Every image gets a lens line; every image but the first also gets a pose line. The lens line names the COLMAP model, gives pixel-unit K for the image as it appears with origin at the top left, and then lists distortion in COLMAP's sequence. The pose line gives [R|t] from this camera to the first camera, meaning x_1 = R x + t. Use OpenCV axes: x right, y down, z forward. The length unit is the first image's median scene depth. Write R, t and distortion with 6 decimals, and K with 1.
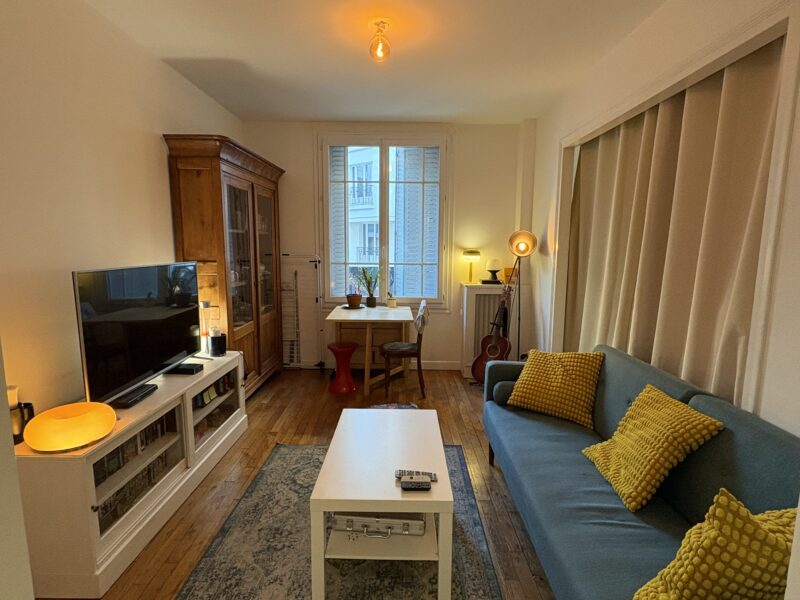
lens RADIAL K [[420.4, 0, 400.0], [0, 420.4, 300.0], [0, 0, 1]] dist [0.000585, 0.000016]
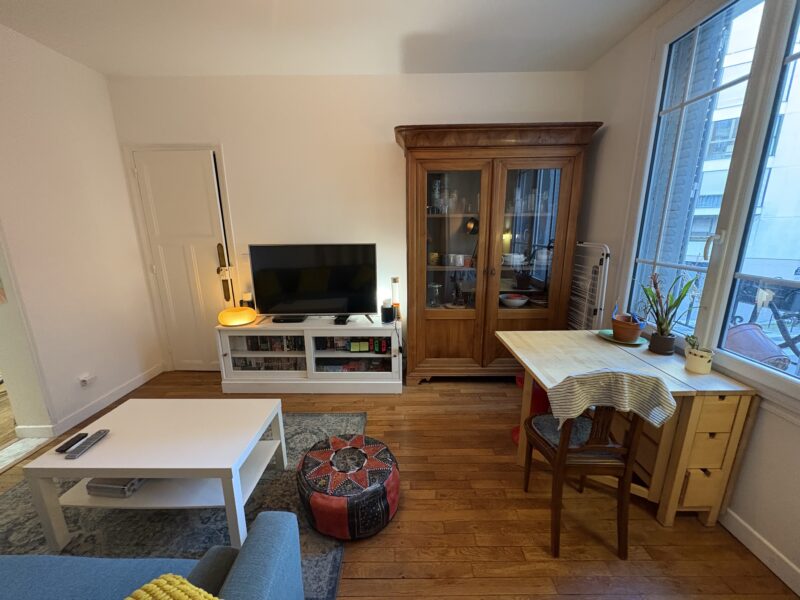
lens RADIAL K [[315.8, 0, 400.0], [0, 315.8, 300.0], [0, 0, 1]] dist [0.000258, 0.000023]
pose [[0.003405, 0.218453, -0.975841, 0.457778], [-0.124619, 0.968333, 0.216338, -0.137657], [0.992199, 0.120871, 0.030520, 1.035006]]
